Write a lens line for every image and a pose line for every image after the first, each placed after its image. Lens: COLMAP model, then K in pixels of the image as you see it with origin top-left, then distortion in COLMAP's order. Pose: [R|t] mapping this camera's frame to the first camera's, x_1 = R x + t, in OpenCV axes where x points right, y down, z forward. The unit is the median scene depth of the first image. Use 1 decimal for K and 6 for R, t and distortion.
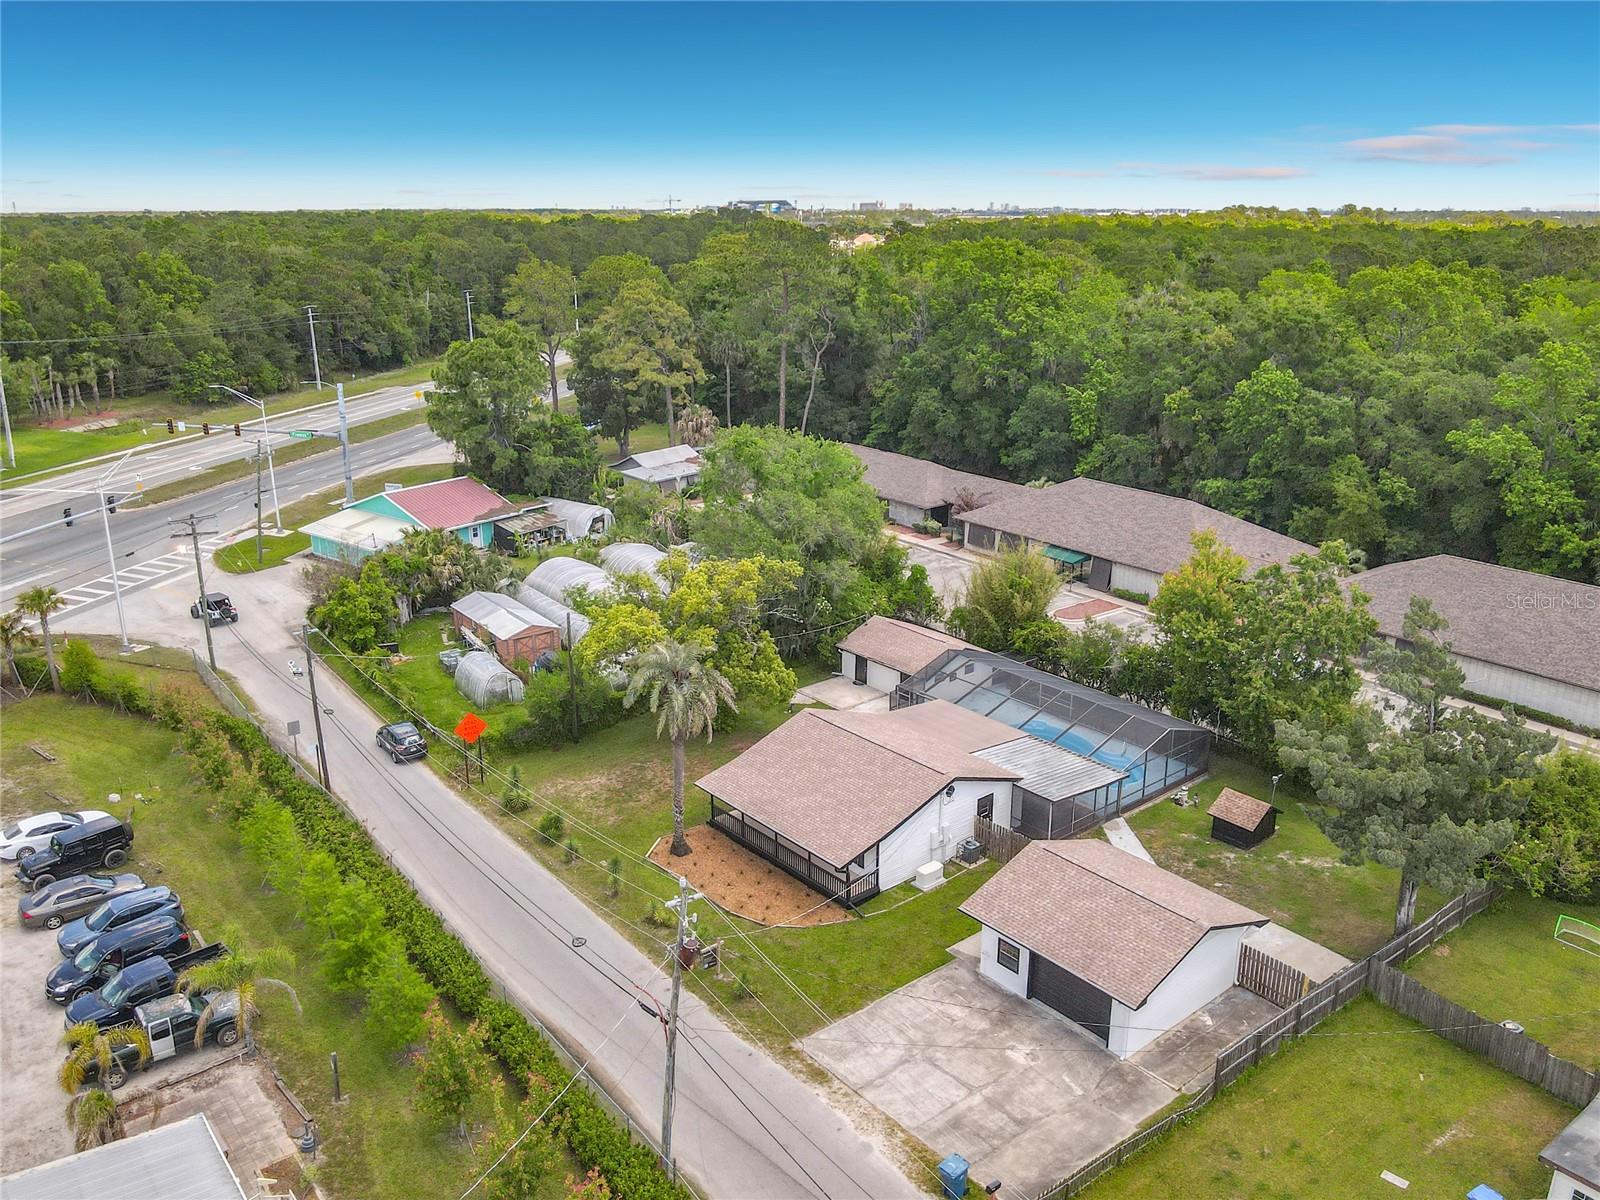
lens RADIAL K [[1253.8, 0, 817.4], [0, 1253.8, 596.7], [0, 0, 1]] dist [-0.021103, 0.018957]
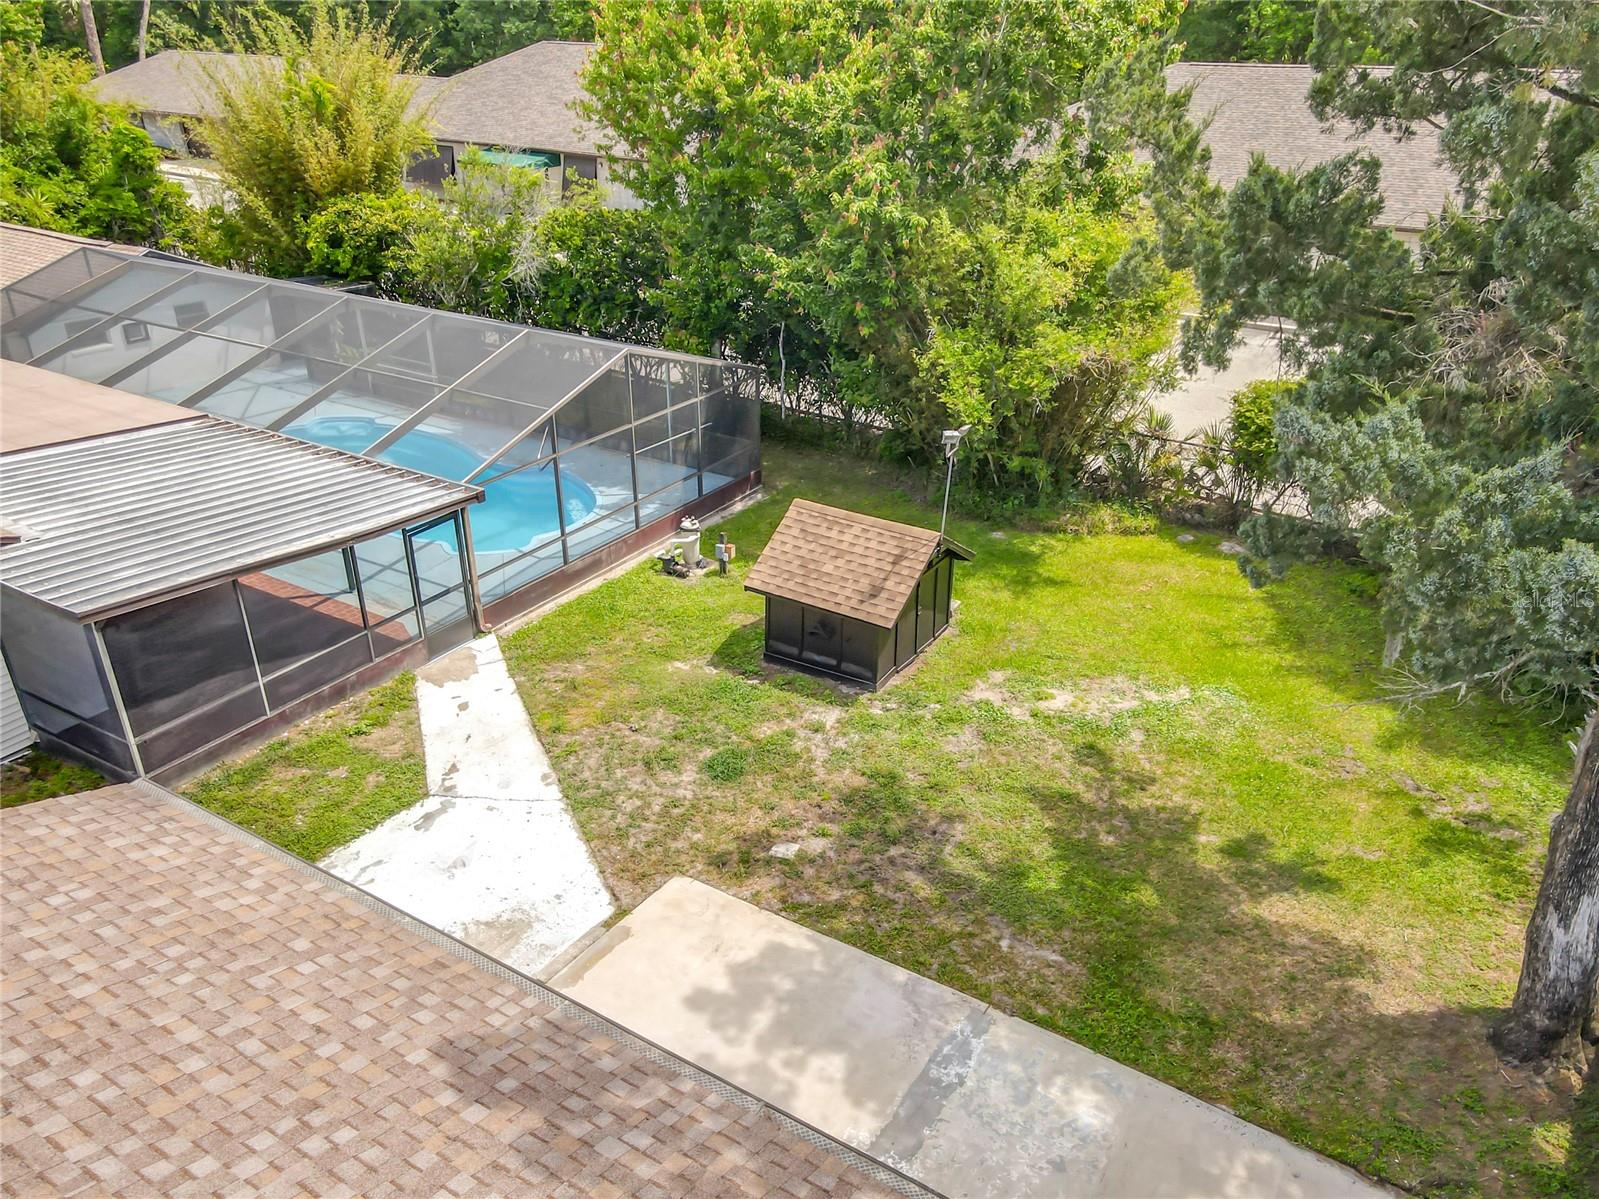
lens RADIAL K [[1193.0, 0, 800.3], [0, 1193.0, 674.0], [0, 0, 1]] dist [0.013397, 0.014720]
pose [[0.952882, -0.135352, 0.271470, 0.282274], [0.077171, 0.973653, 0.214579, 0.153893], [-0.293361, -0.183519, 0.938222, 0.835967]]
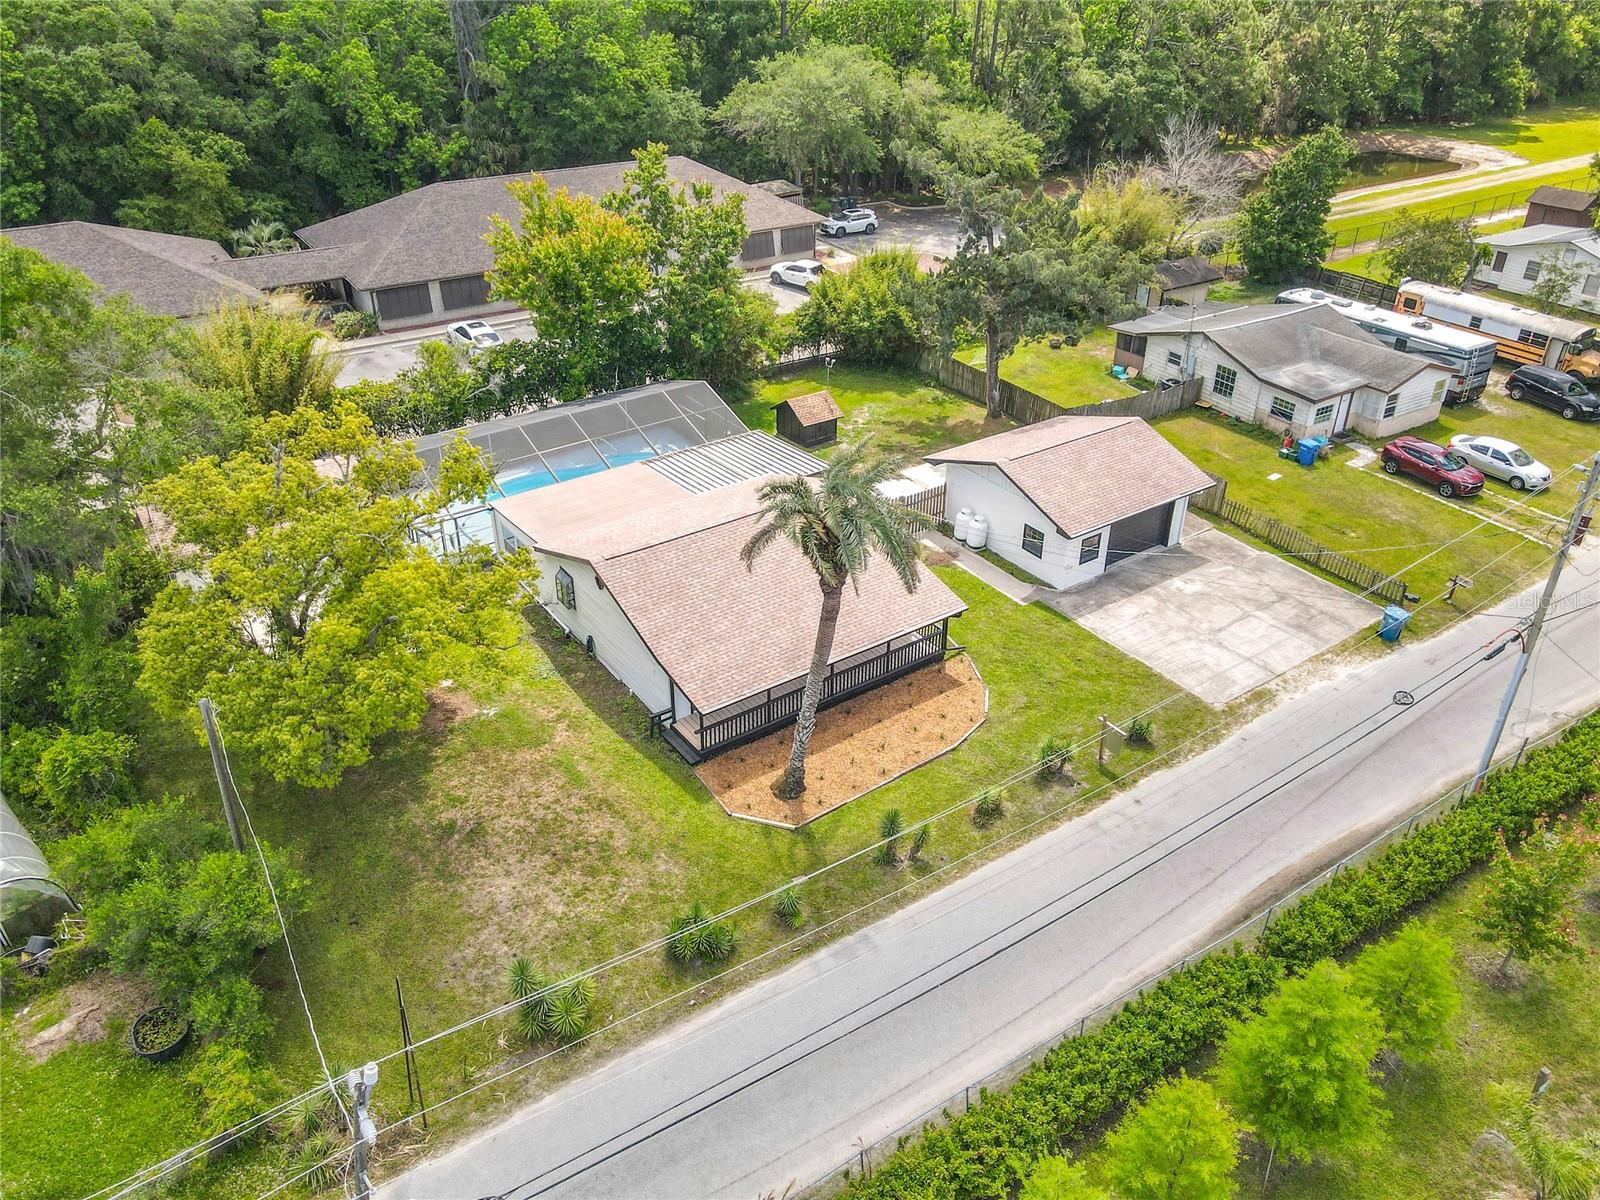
lens RADIAL K [[1193.8, 0, 815.6], [0, 1193.8, 567.8], [0, 0, 1]] dist [0.013397, 0.014720]
pose [[0.078914, -0.496658, 0.864351, -0.664022], [0.286532, 0.841768, 0.457522, -0.194531], [-0.954815, 0.211559, 0.208735, 0.943349]]
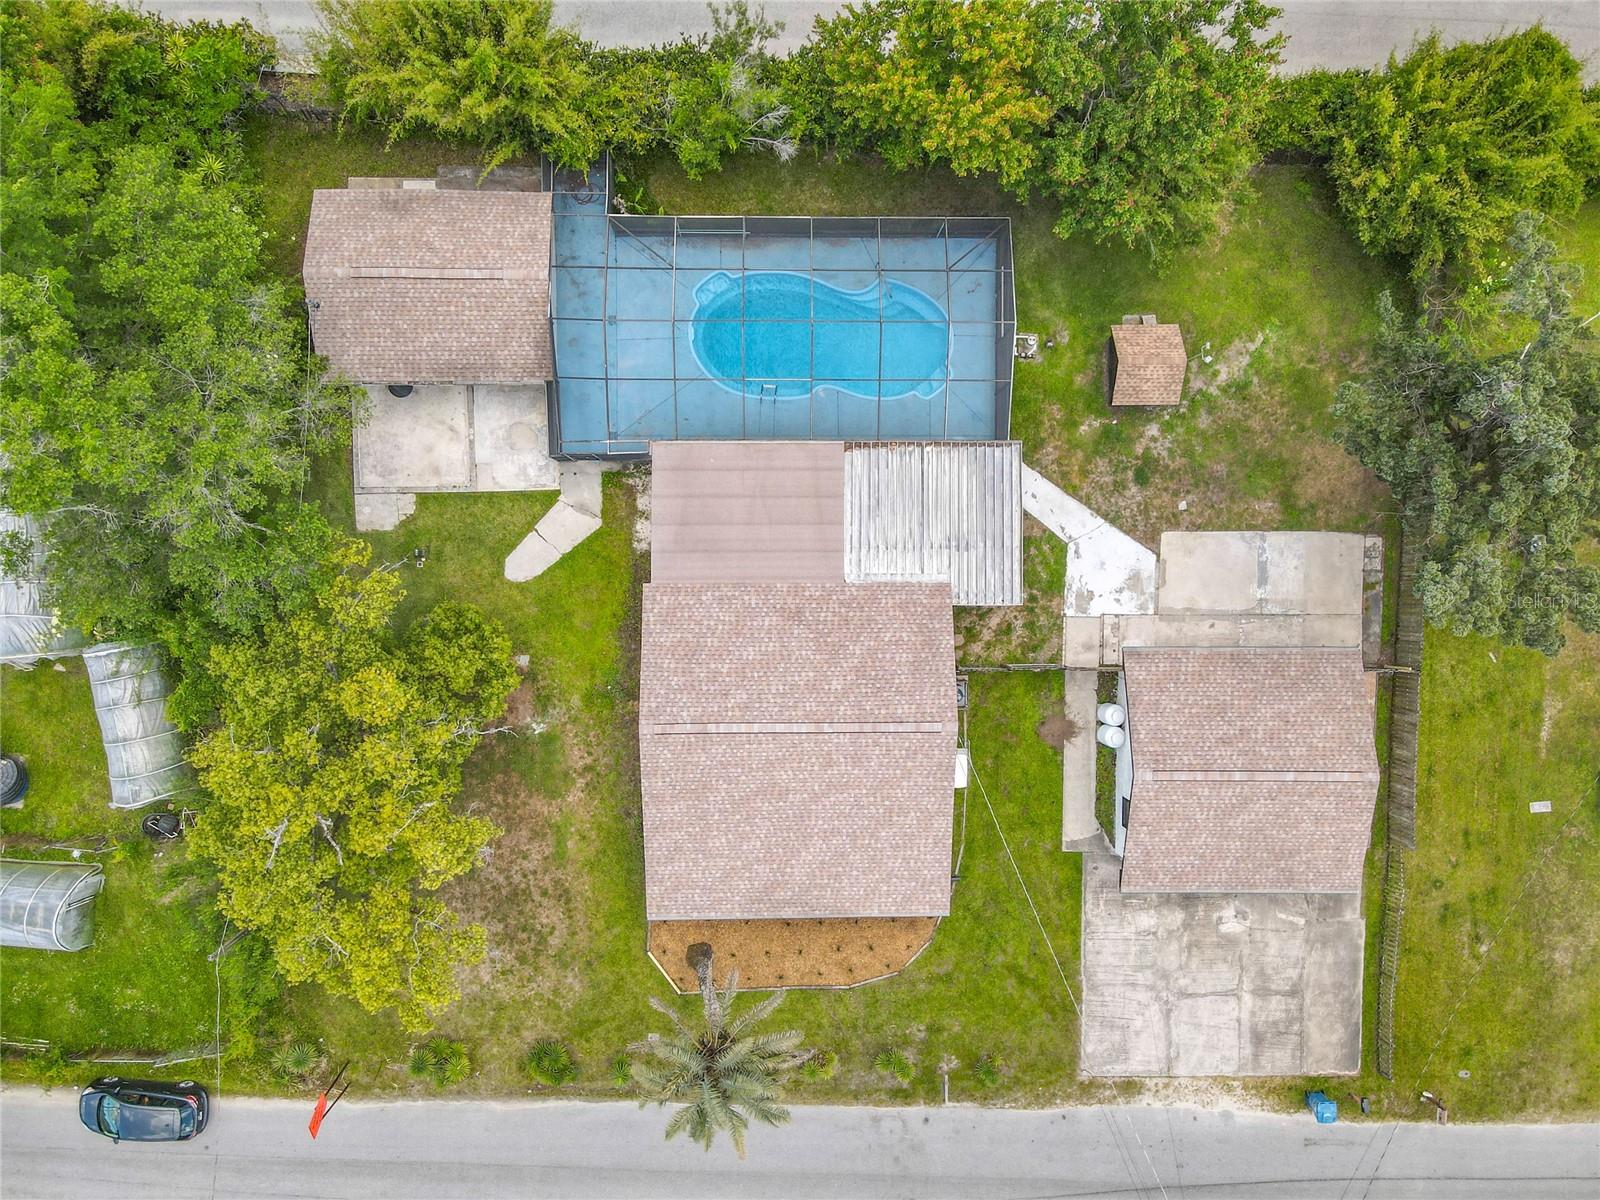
lens RADIAL K [[1193.8, 0, 804.4], [0, 1193.8, 603.3], [0, 0, 1]] dist [0.013397, 0.014720]
pose [[0.647035, -0.762424, -0.007433, 0.122676], [0.205605, 0.165084, 0.964611, -0.624431], [-0.734215, -0.625666, 0.263573, 1.009197]]
